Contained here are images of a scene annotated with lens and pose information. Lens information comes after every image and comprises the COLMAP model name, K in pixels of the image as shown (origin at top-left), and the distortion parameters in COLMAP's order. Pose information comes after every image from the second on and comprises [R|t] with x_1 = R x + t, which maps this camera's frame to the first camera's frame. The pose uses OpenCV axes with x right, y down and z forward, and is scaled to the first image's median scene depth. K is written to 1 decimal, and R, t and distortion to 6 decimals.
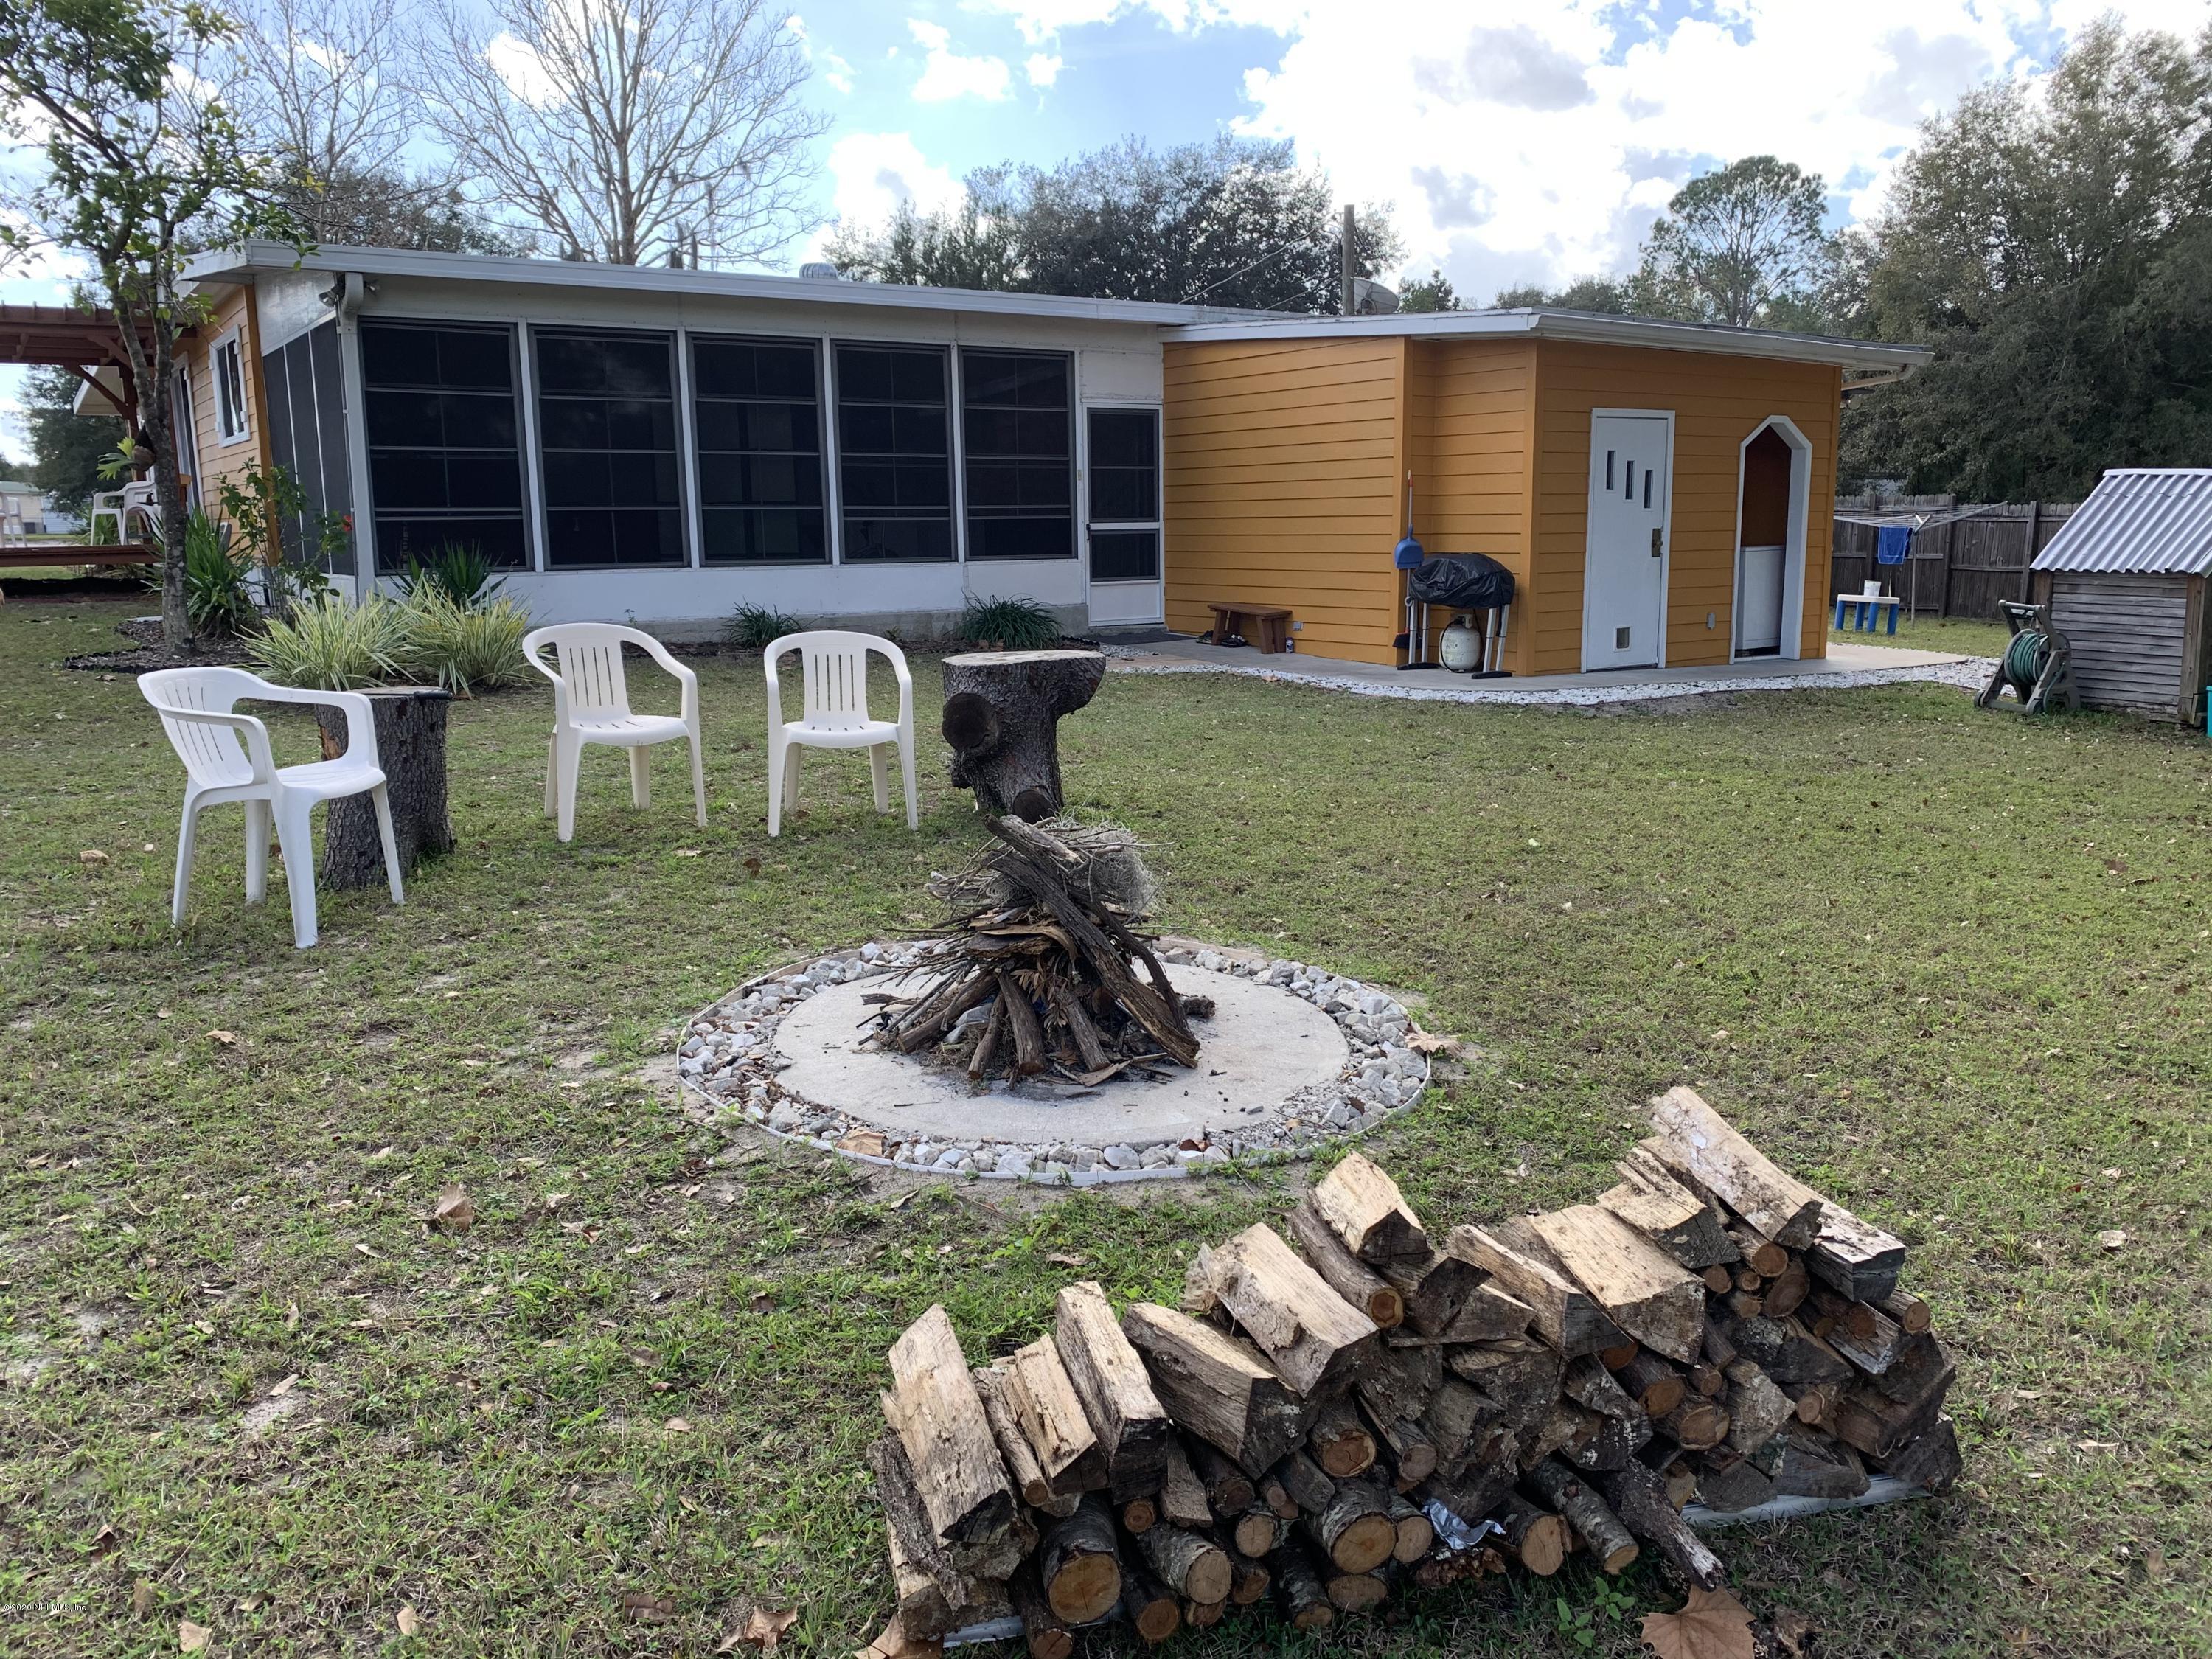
lens RADIAL K [[1698.4, 0, 1110.1], [0, 1698.4, 836.6], [0, 0, 1]] dist [0.024713, -0.005601]
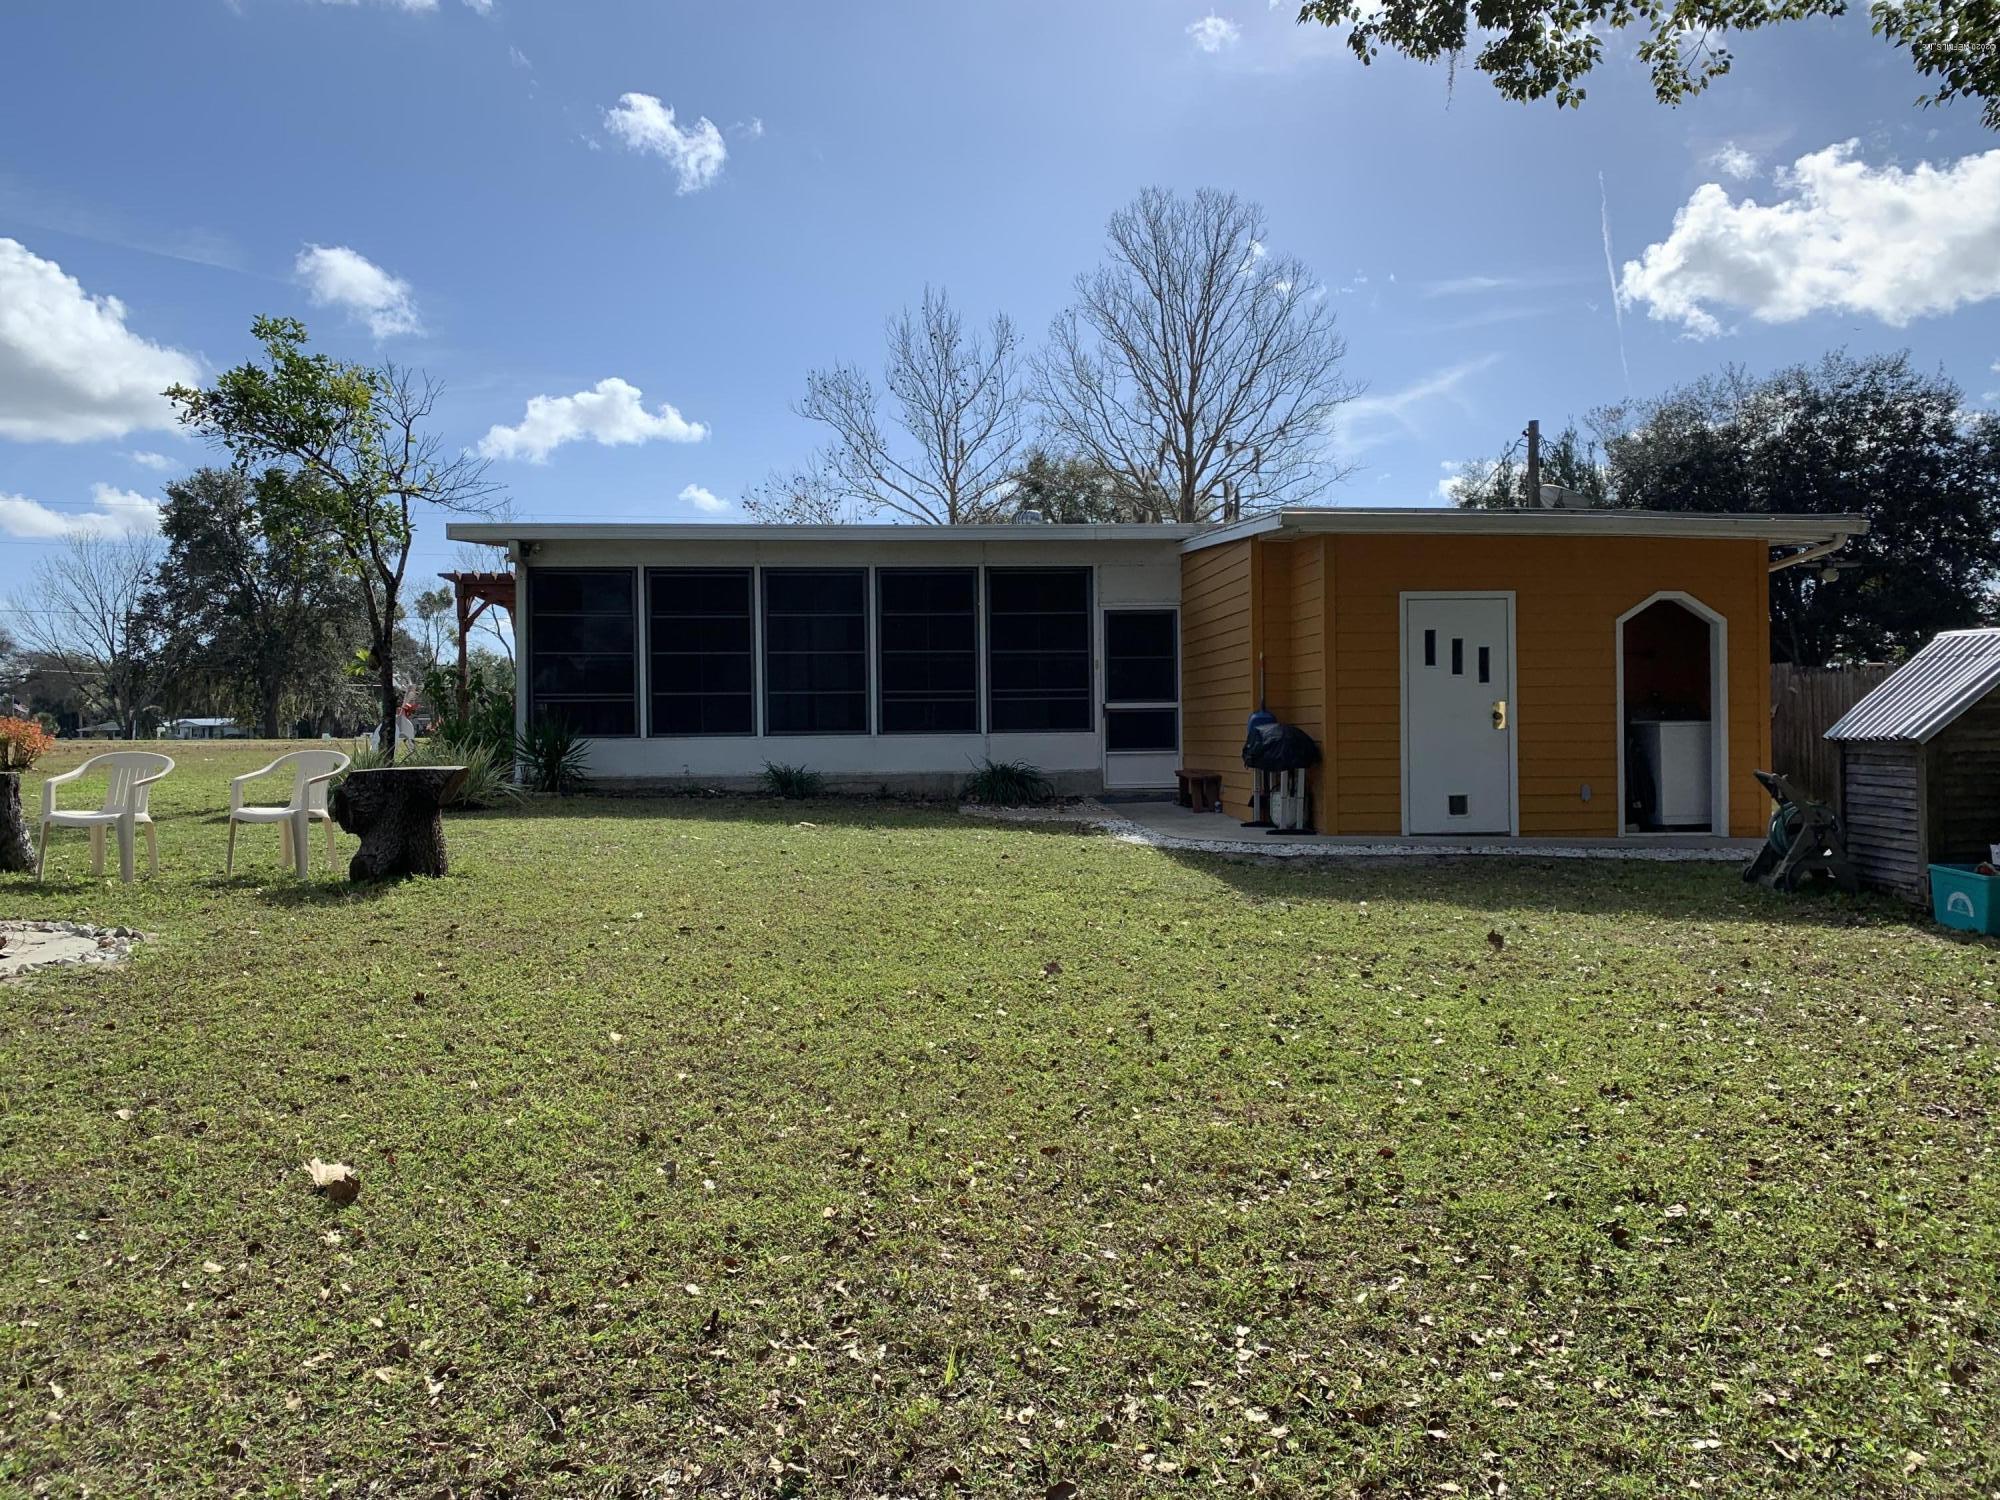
lens RADIAL K [[1535.6, 0, 1010.3], [0, 1535.6, 747.8], [0, 0, 1]] dist [0.024713, -0.005601]
pose [[0.869362, 0.007236, -0.494123, 0.462899], [-0.091984, 0.984788, -0.147416, 0.011625], [0.485540, 0.173609, 0.856803, 0.047945]]
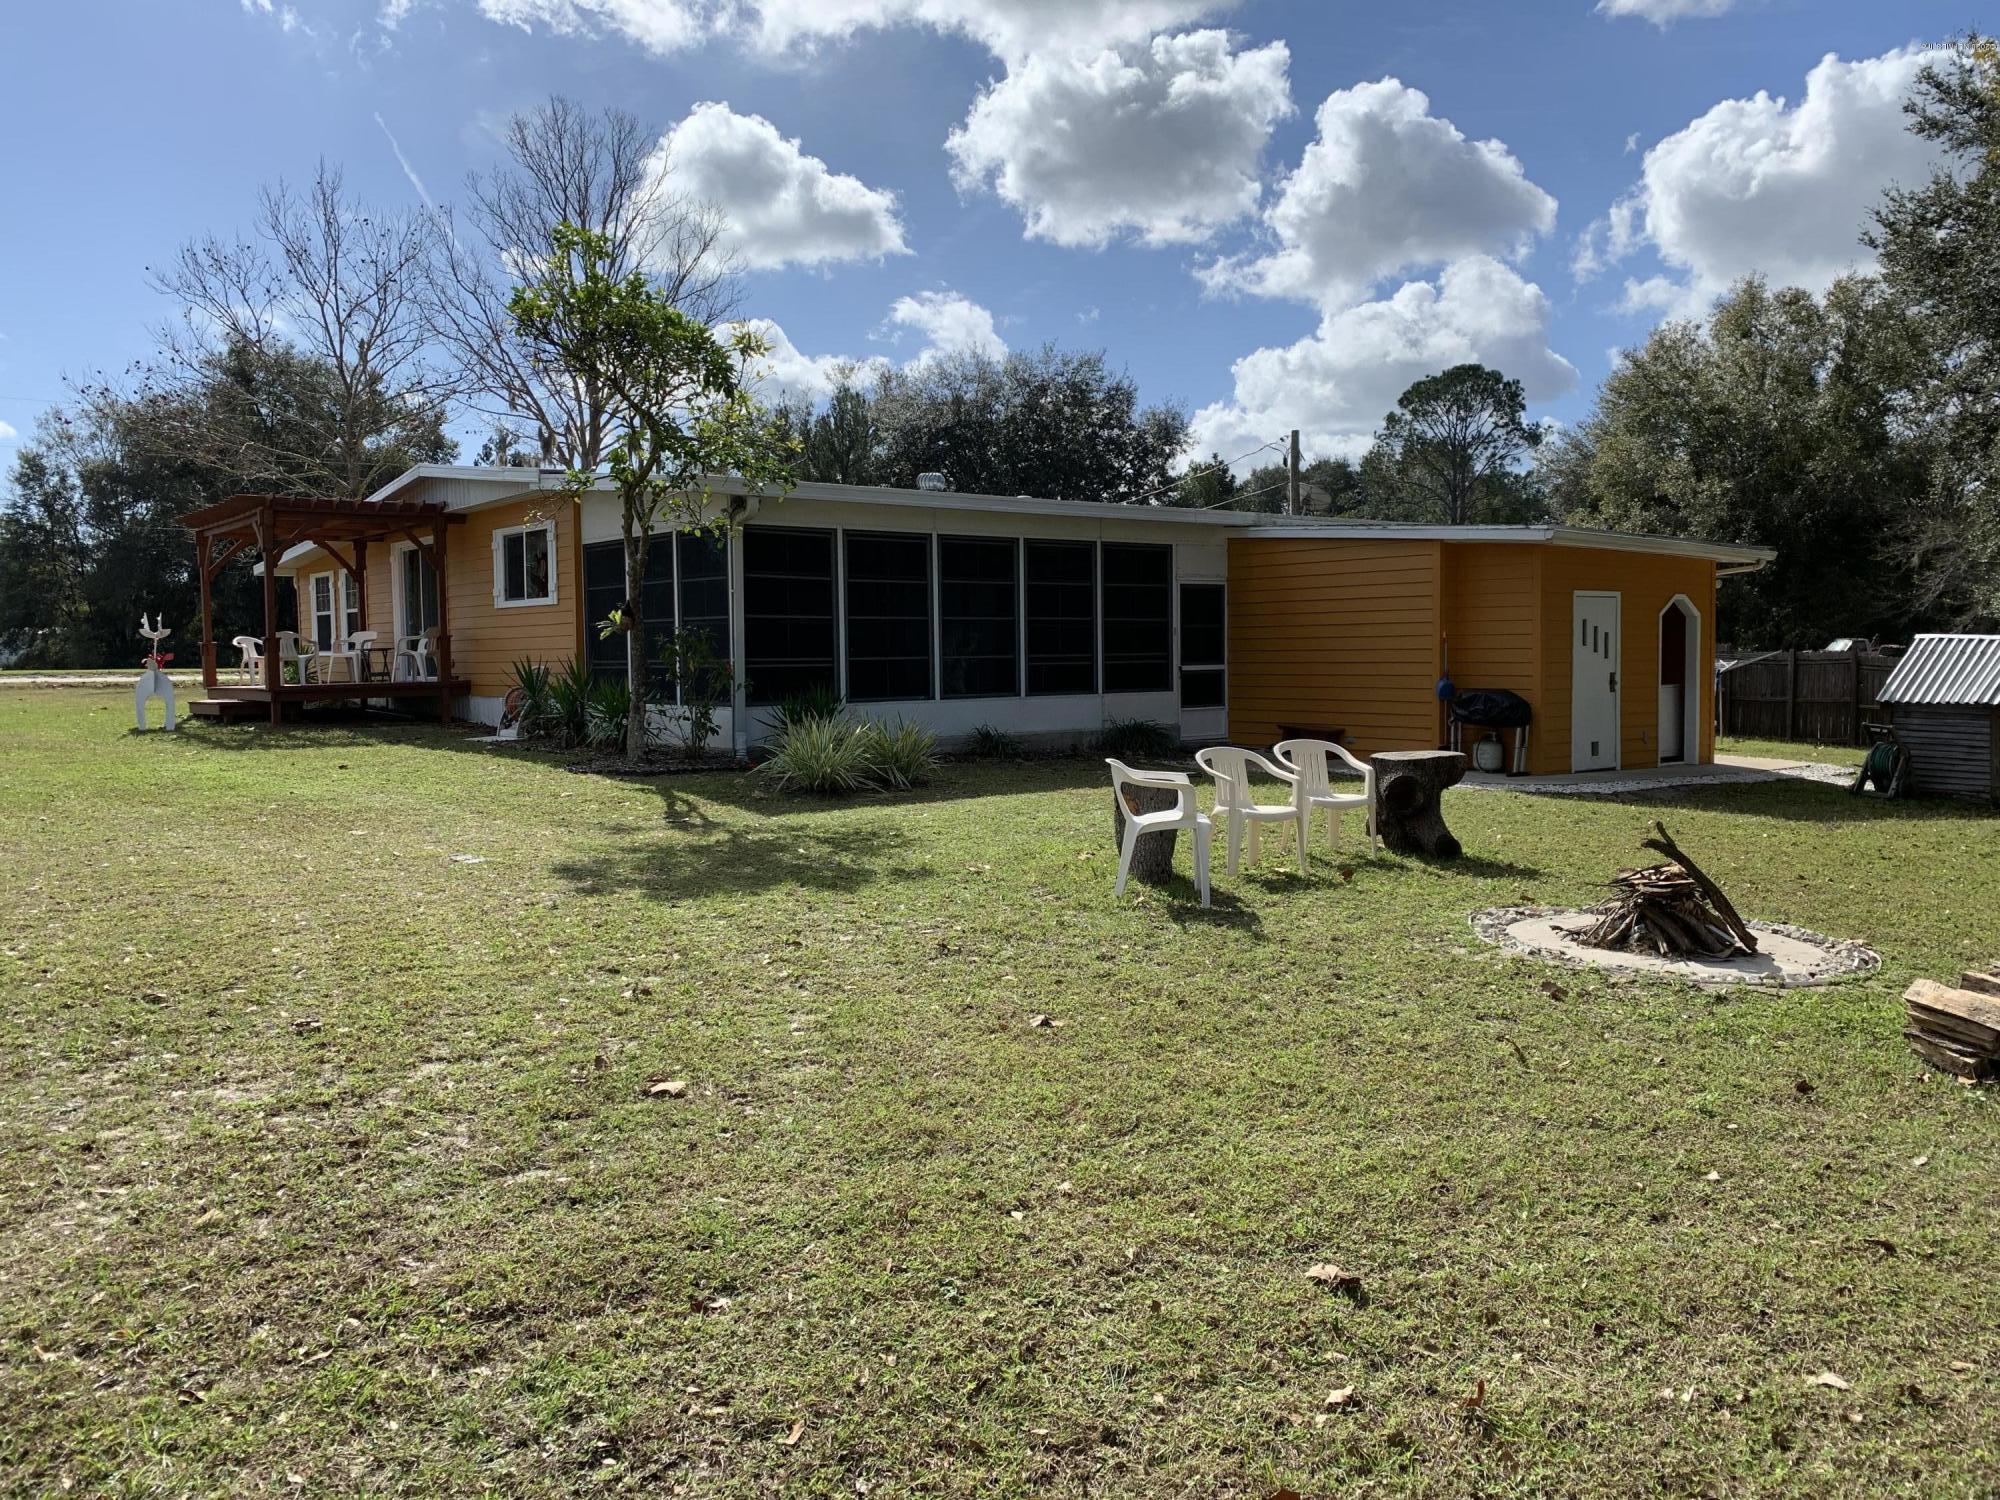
lens RADIAL K [[1535.6, 0, 988.7], [0, 1535.6, 714.1], [0, 0, 1]] dist [0.024713, -0.005601]
pose [[0.997584, -0.000522, 0.069471, -0.251608], [0.010481, 0.989657, -0.143068, 0.028065], [-0.068678, 0.143450, 0.987272, -0.198858]]
